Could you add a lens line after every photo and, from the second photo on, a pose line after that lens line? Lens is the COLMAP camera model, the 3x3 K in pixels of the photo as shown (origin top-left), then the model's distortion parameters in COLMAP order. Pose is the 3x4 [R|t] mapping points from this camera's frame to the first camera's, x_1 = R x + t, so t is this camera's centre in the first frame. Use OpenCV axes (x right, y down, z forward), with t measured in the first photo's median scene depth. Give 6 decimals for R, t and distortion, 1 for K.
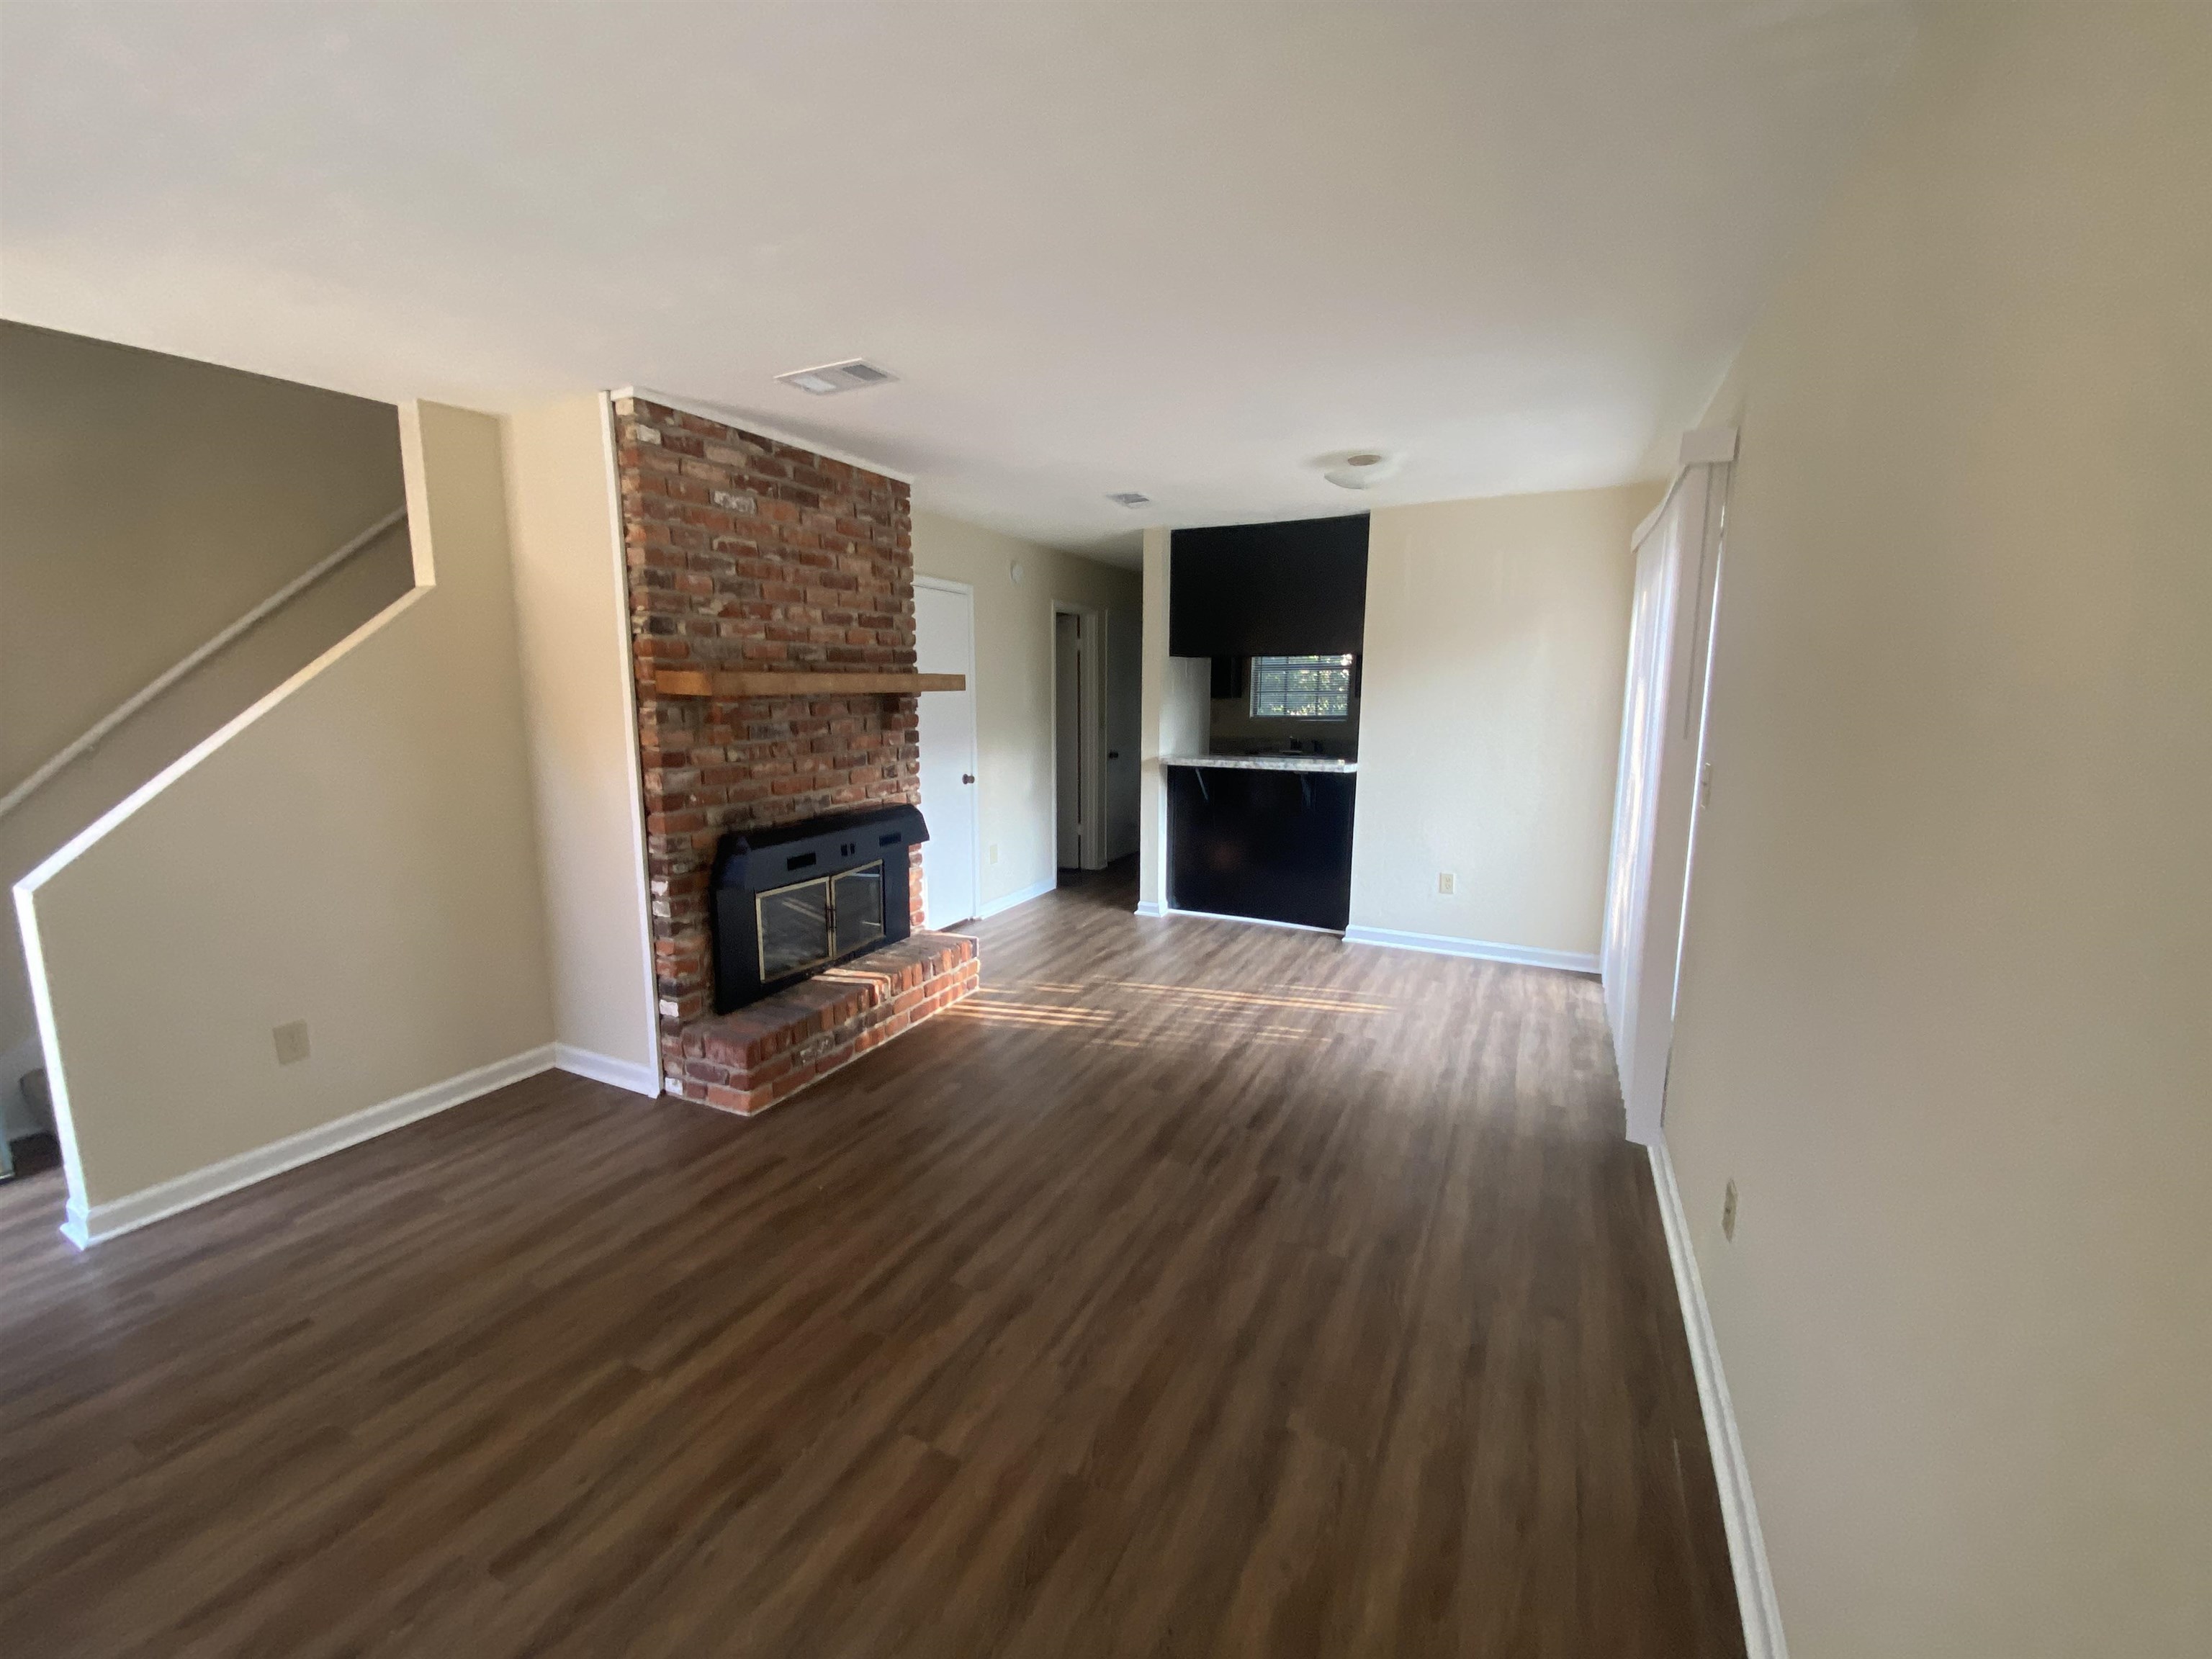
lens RADIAL K [[896.3, 0, 1106.0], [0, 896.3, 829.5], [0, 0, 1]] dist [0.016927, -0.019739]
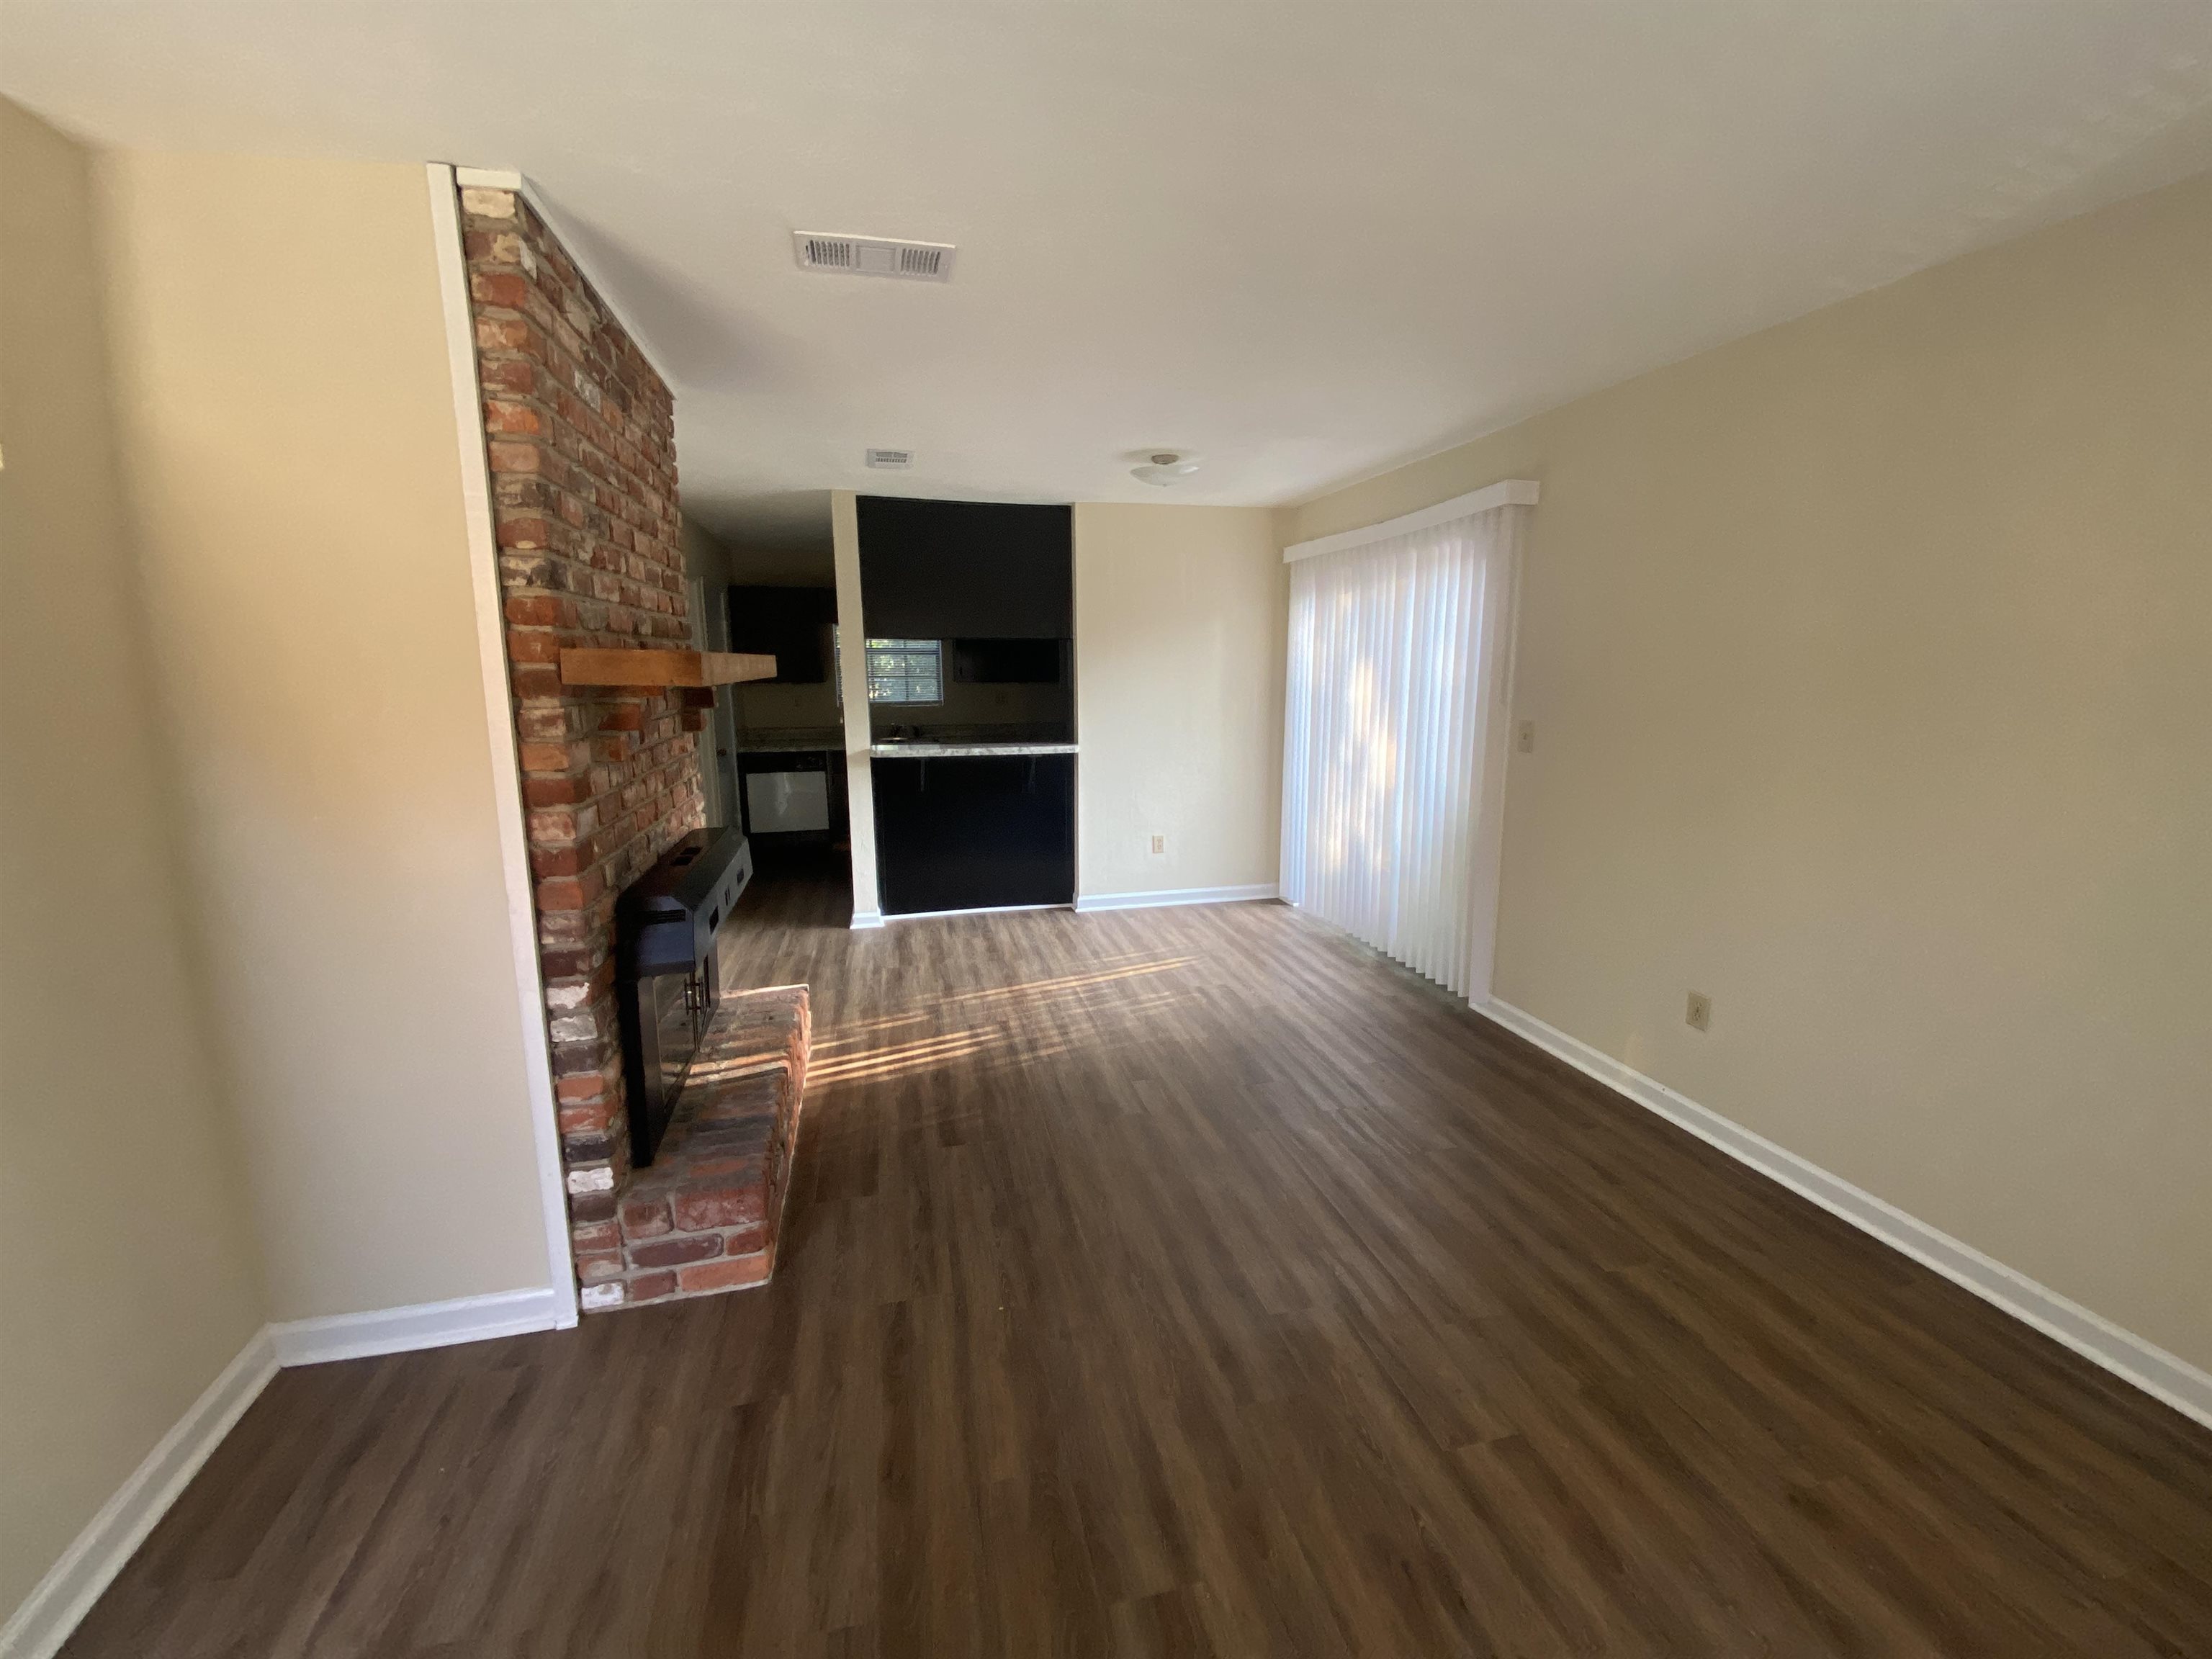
lens RADIAL K [[896.3, 0, 1106.0], [0, 896.3, 829.5], [0, 0, 1]] dist [0.016927, -0.019739]
pose [[0.768483, -0.125253, 0.627491, -0.515711], [0.118172, 0.991567, 0.053201, -0.034506], [-0.628863, 0.033268, 0.776804, 0.239582]]
